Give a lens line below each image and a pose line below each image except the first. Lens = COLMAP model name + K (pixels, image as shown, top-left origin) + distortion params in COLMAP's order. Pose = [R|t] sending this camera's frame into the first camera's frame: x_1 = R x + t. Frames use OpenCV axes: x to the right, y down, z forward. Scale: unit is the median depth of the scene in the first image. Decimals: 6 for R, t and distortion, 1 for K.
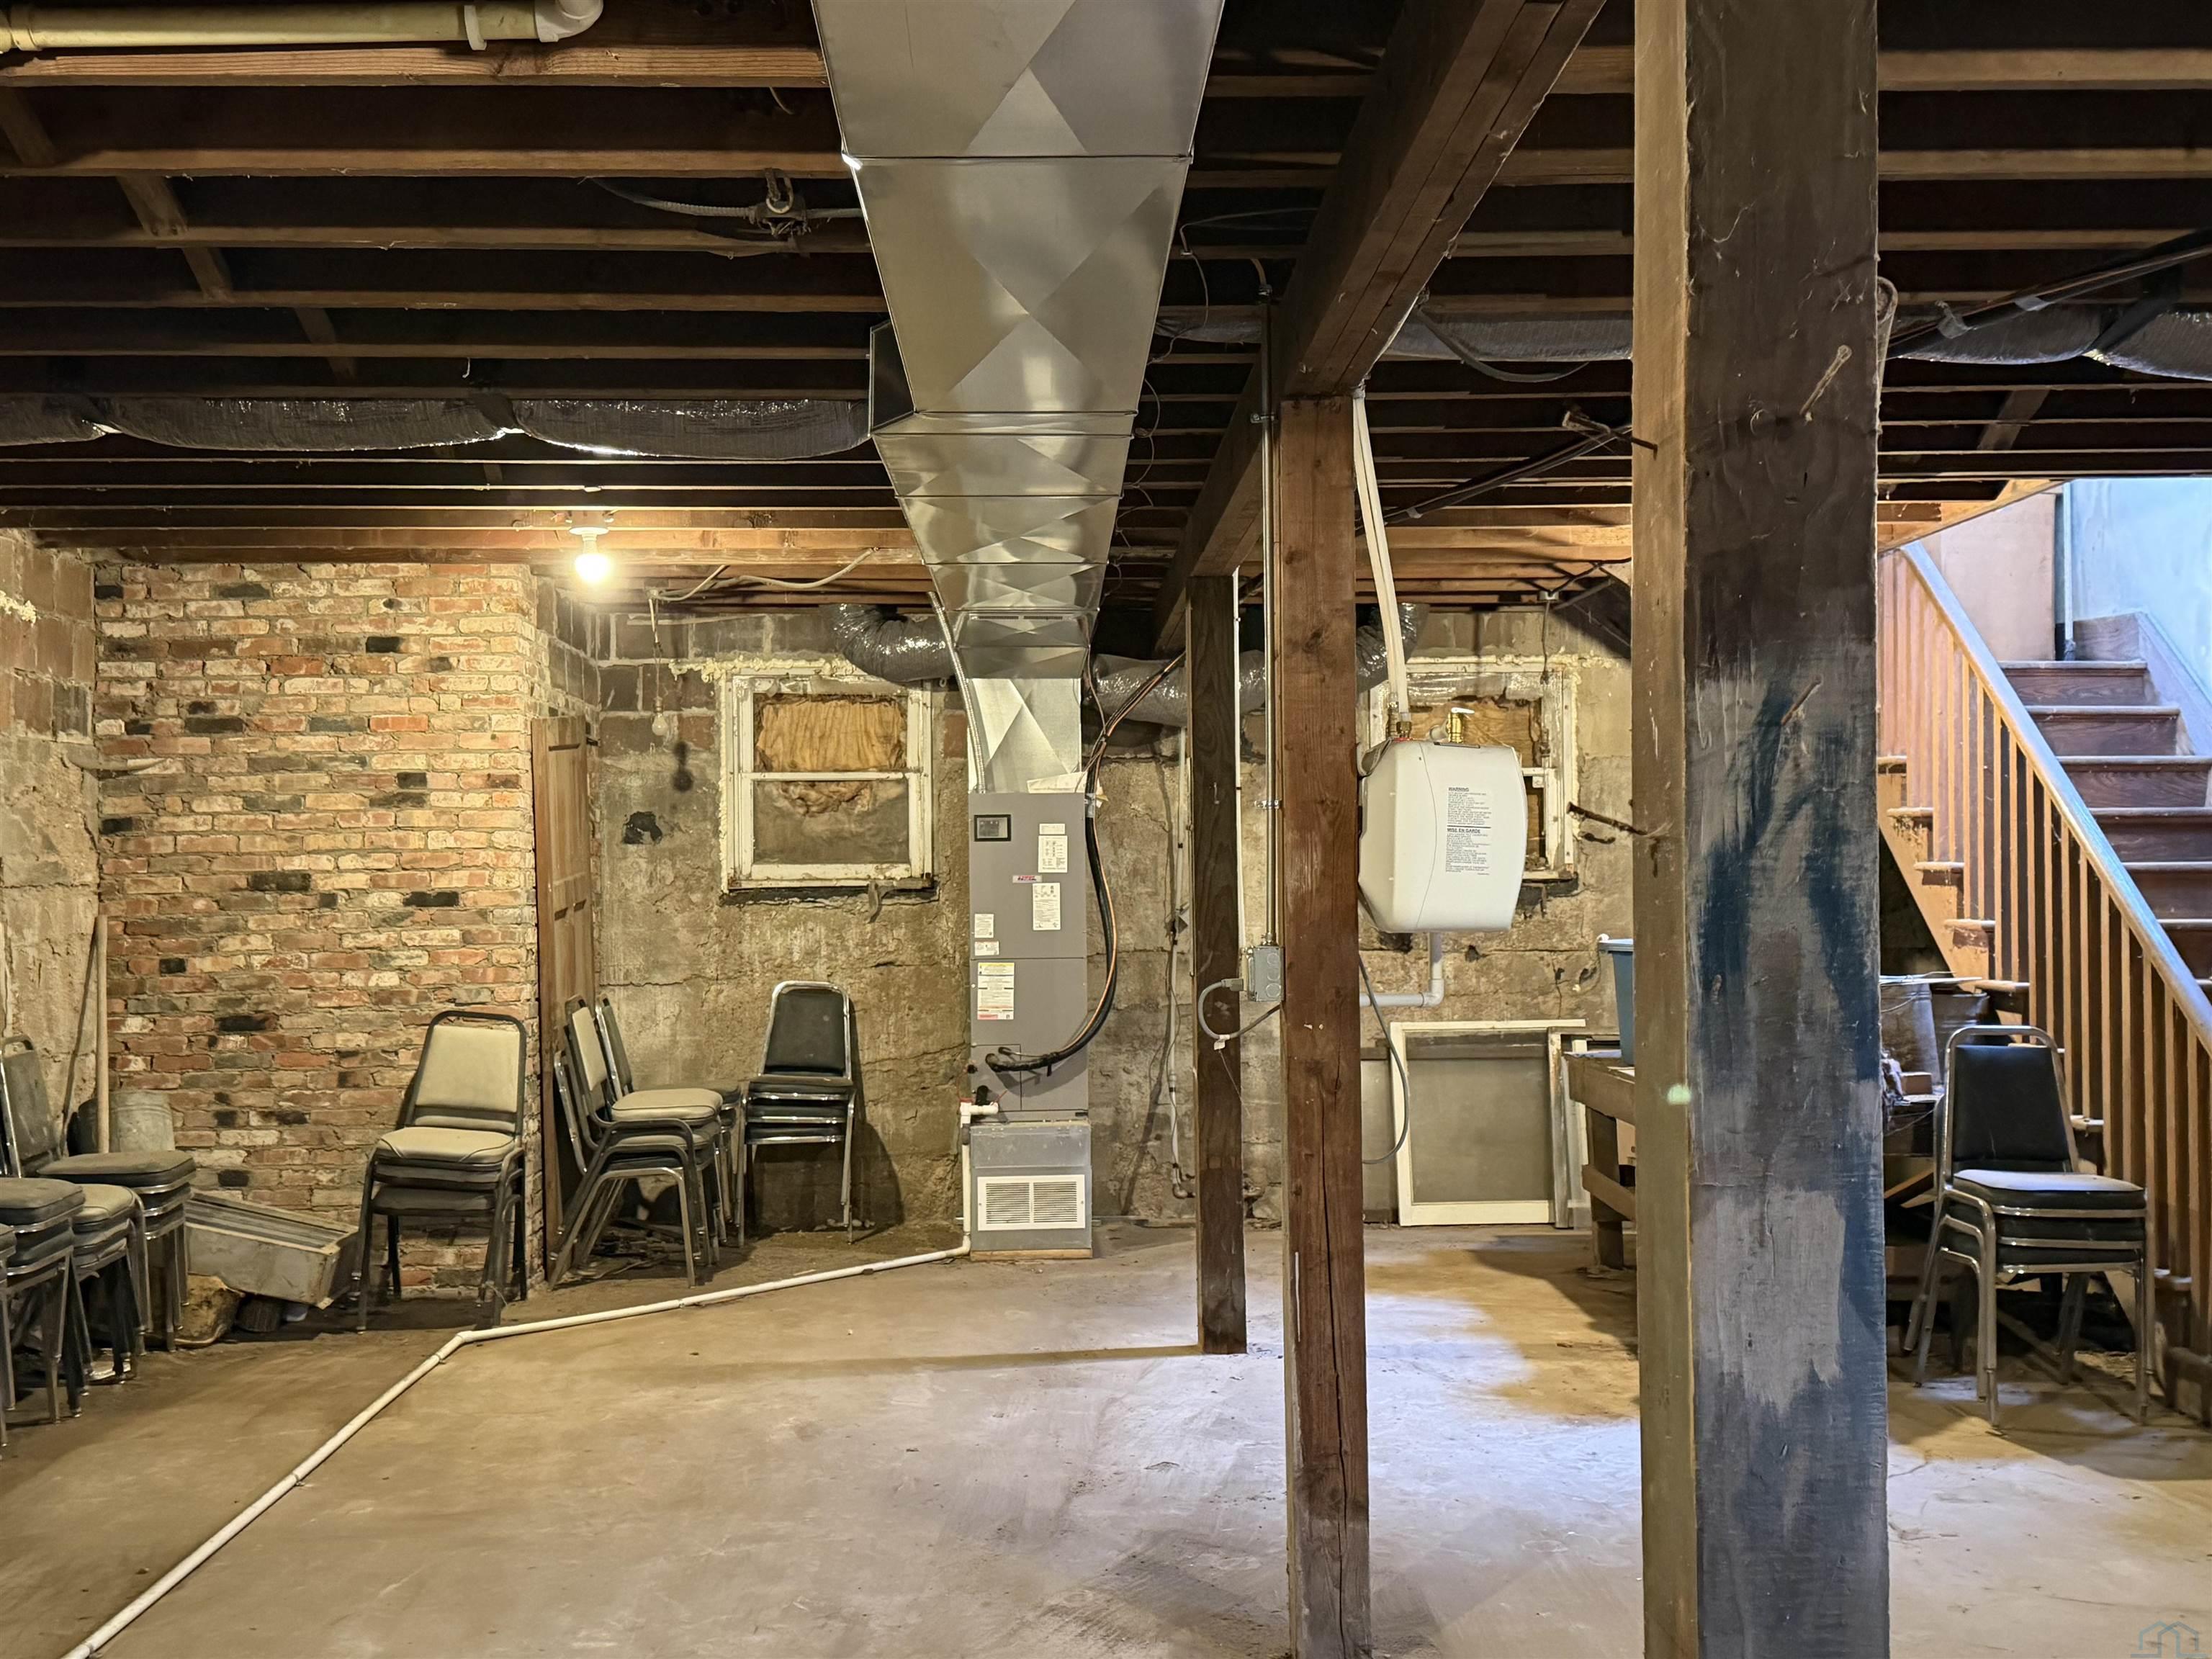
lens RADIAL K [[2393.5, 0, 1101.2], [0, 2393.5, 832.4], [0, 0, 1]] dist [0.026771, 0.000000]
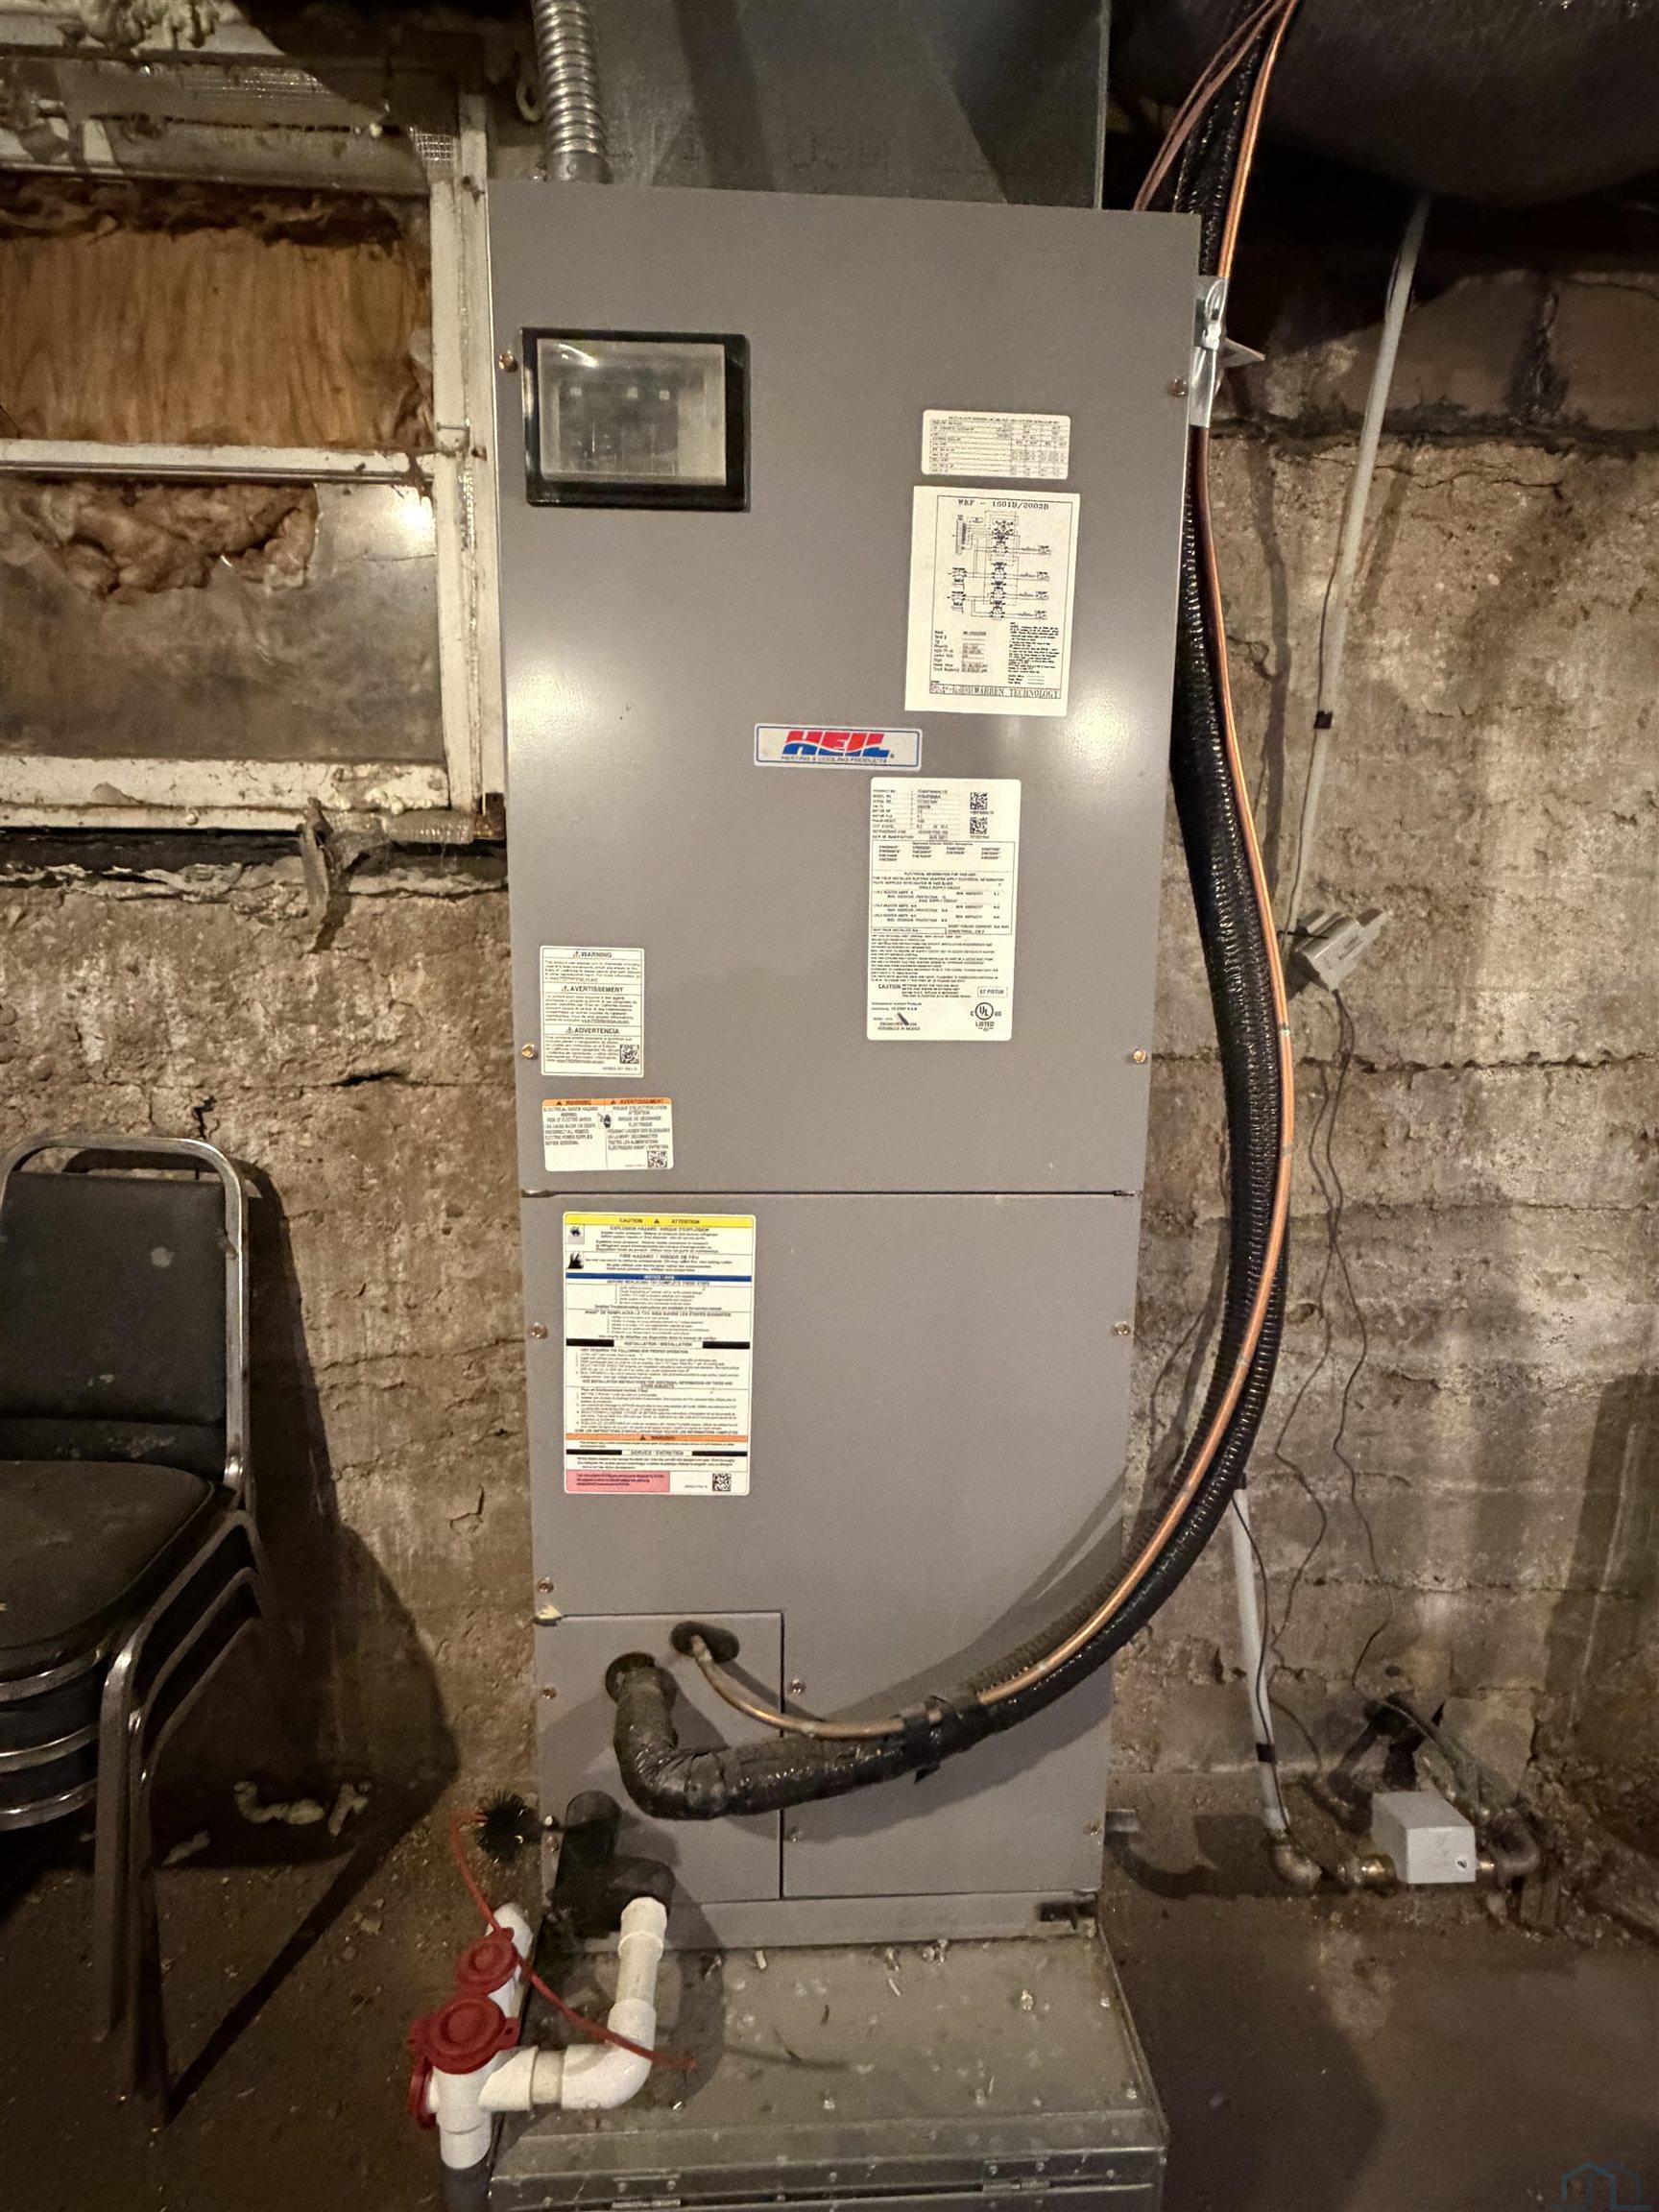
lens RADIAL K [[1159.7, 0, 843.5], [0, 1159.7, 1095.7], [0, 0, 1]] dist [-0.000987, -0.000114]
pose [[0.999519, 0.022406, 0.021428, -0.029378], [-0.025988, 0.982399, 0.184979, 0.026399], [-0.016906, -0.185446, 0.982509, 0.843759]]
